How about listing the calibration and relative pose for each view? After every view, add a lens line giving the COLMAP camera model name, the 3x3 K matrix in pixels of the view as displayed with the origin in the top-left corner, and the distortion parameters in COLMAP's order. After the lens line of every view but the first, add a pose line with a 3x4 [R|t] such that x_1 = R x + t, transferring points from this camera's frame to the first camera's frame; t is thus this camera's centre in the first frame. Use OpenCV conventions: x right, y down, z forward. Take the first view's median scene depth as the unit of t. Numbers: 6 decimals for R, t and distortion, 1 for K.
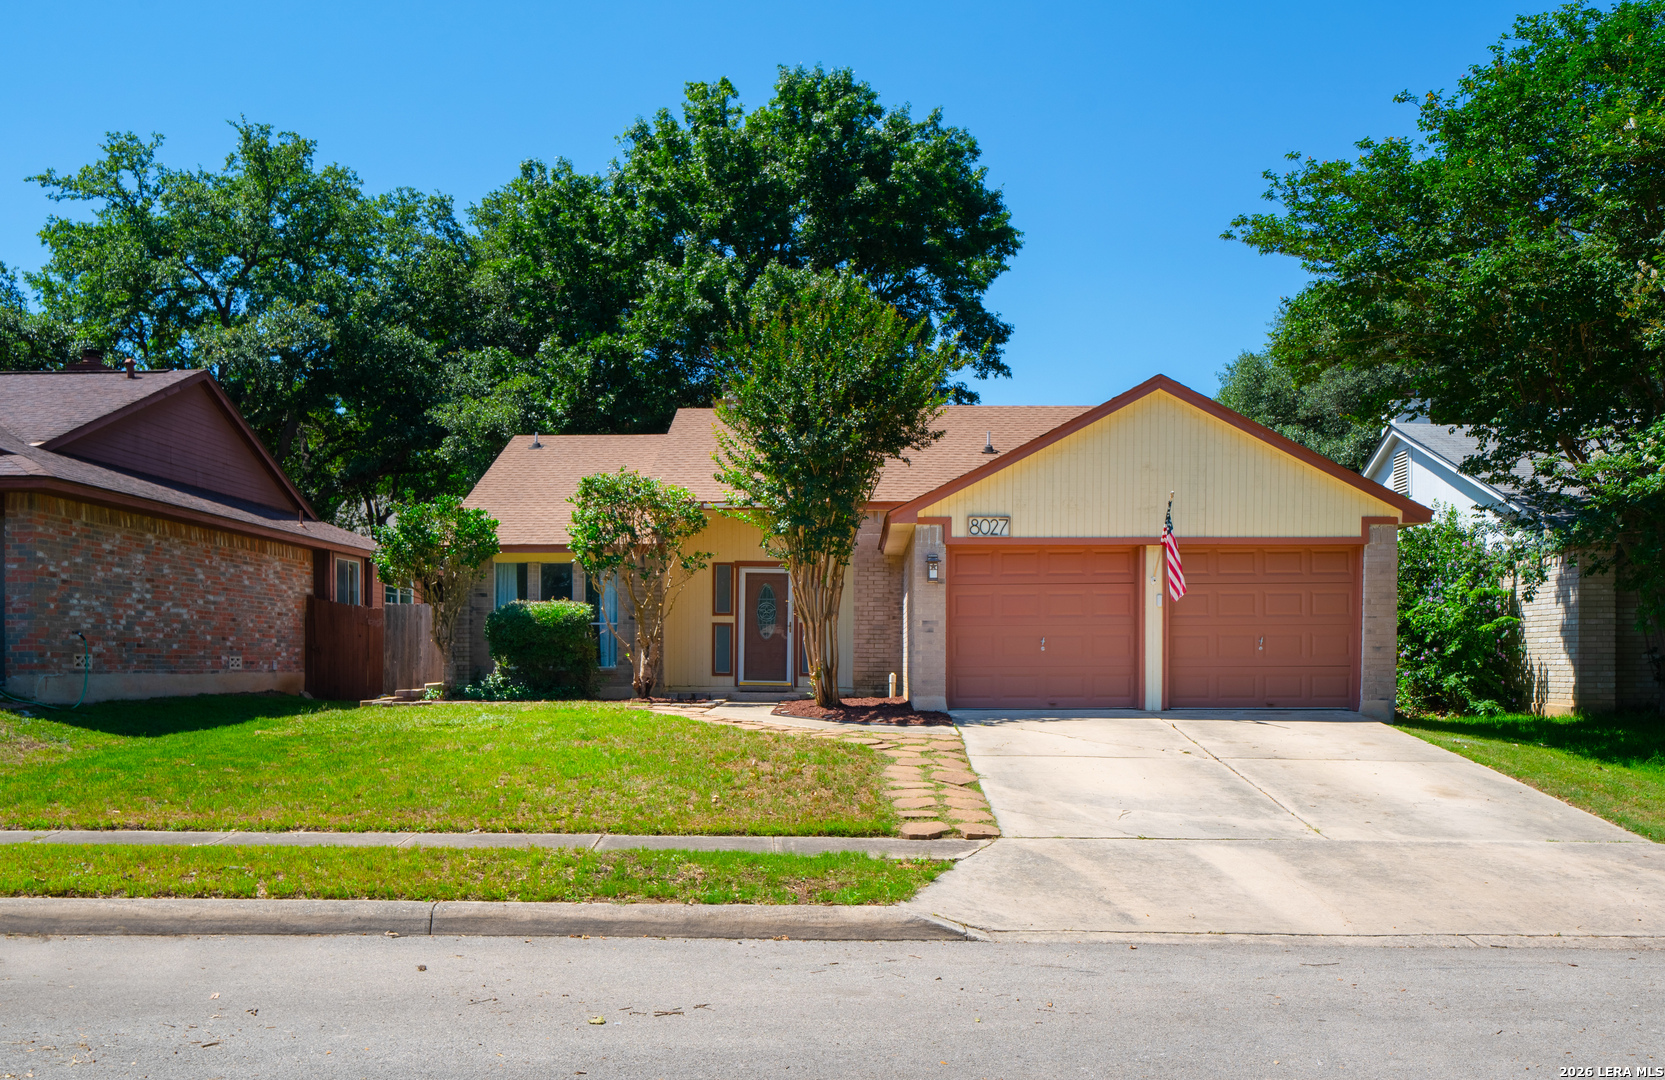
lens RADIAL K [[1353.7, 0, 843.2], [0, 1353.7, 673.5], [0, 0, 1]] dist [-0.003181, -0.004757]
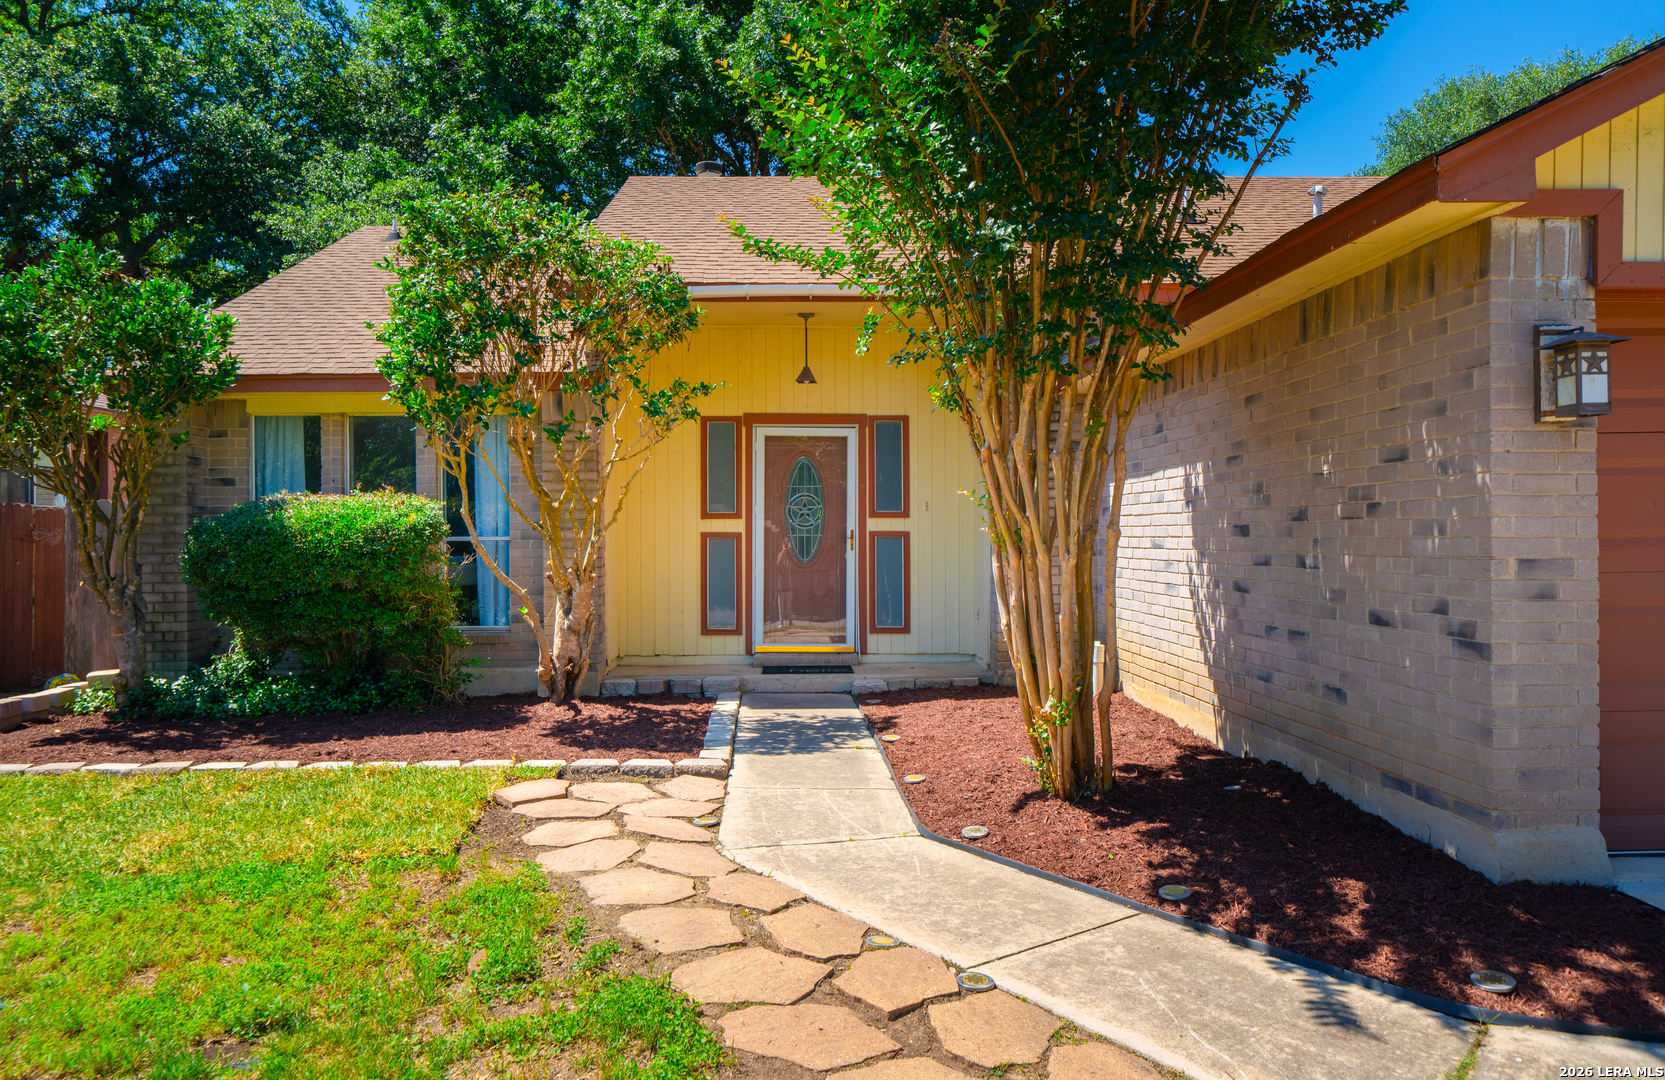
lens RADIAL K [[1113.7, 0, 832.0], [0, 1113.7, 544.6], [0, 0, 1]] dist [-0.006851, 0.000594]
pose [[0.998210, -0.008970, 0.059132, -0.075774], [0.009081, 0.999957, -0.001608, -0.033376], [-0.059115, 0.002142, 0.998249, 0.603217]]
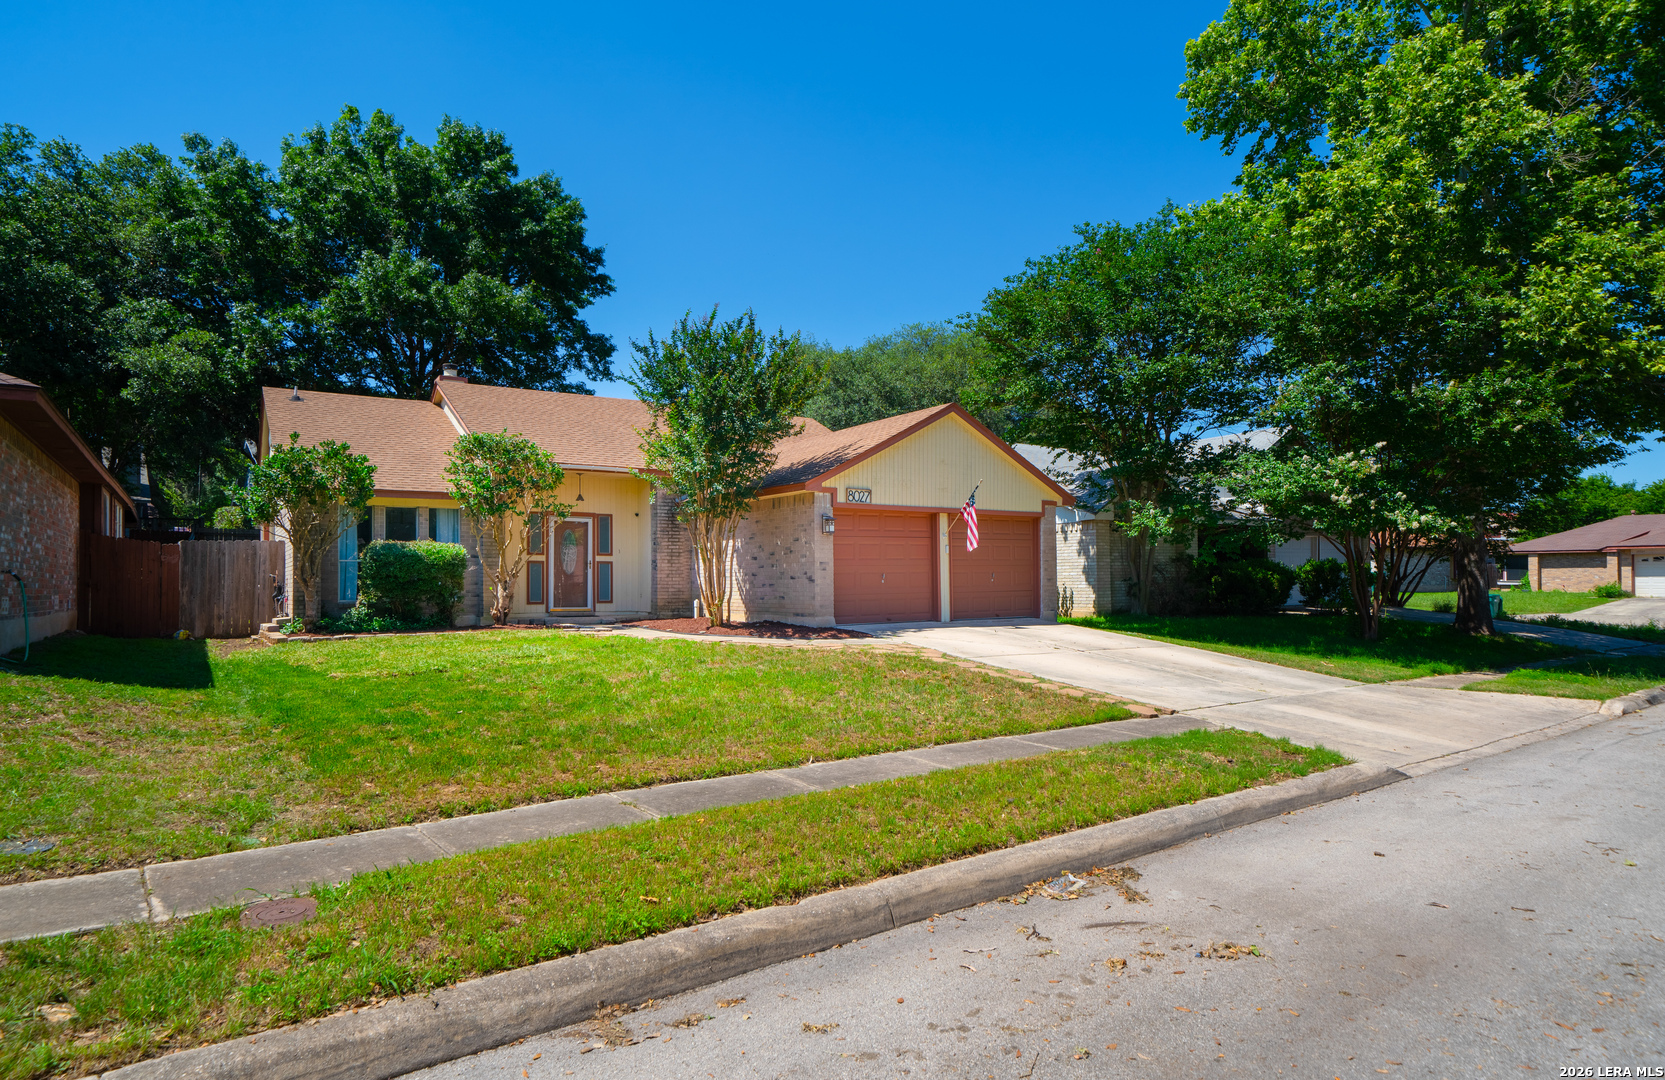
lens RADIAL K [[918.3, 0, 835.6], [0, 918.3, 544.9], [0, 0, 1]] dist [0.006621, 0.000134]
pose [[0.821510, 0.014379, 0.570012, -0.358180], [0.014665, 0.998818, -0.046331, -0.010006], [-0.570005, 0.046421, 0.820329, 0.172422]]
